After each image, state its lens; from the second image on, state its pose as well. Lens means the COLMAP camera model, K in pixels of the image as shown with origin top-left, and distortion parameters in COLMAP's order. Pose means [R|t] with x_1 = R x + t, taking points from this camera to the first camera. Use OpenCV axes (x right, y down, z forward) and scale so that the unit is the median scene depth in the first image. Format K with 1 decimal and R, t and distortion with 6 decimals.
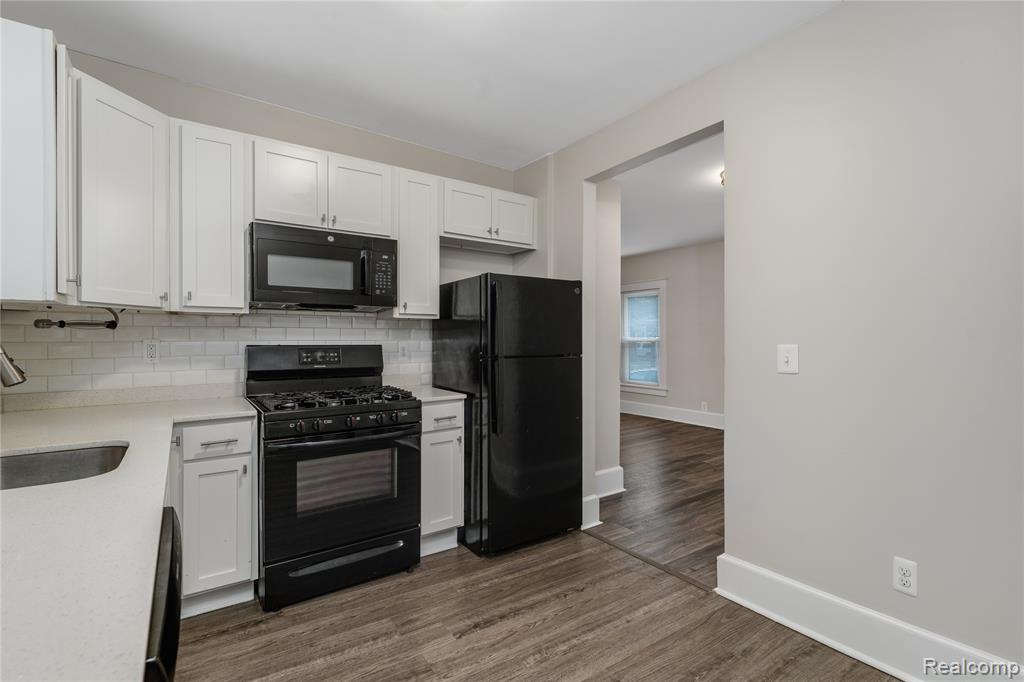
lens RADIAL K [[477.0, 0, 504.3], [0, 477.0, 362.2], [0, 0, 1]] dist [-0.000664, -0.000115]
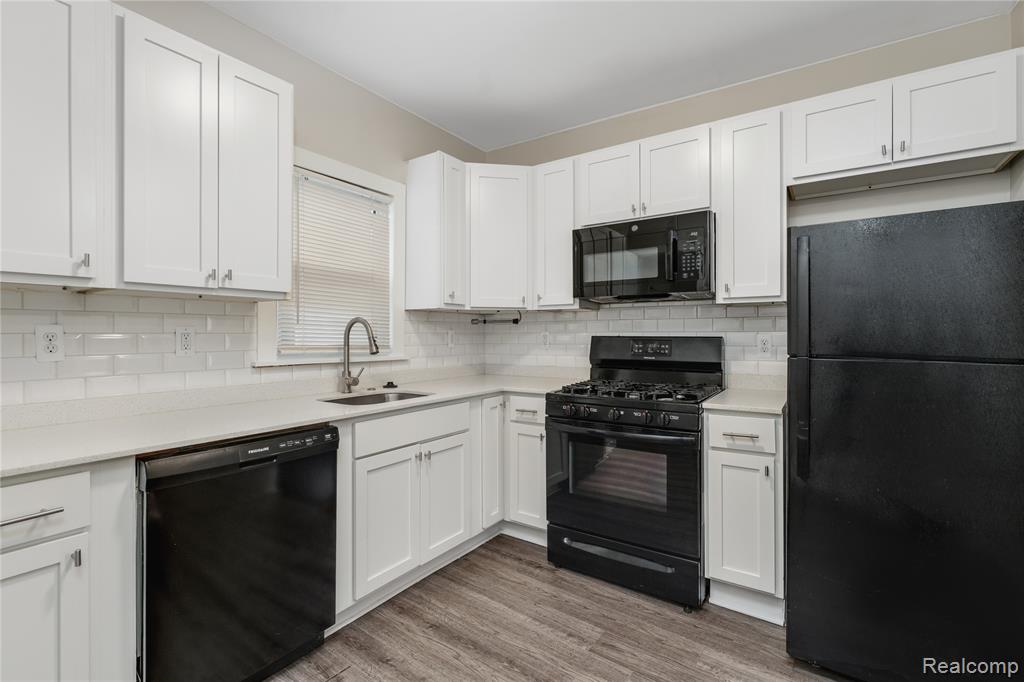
lens RADIAL K [[475.0, 0, 516.4], [0, 475.0, 350.6], [0, 0, 1]] dist [-0.000007, 0.000152]
pose [[0.330803, 0.032572, -0.943138, 0.490796], [-0.044960, 0.998813, 0.018726, -0.013740], [0.942628, 0.036209, 0.331874, 0.456107]]
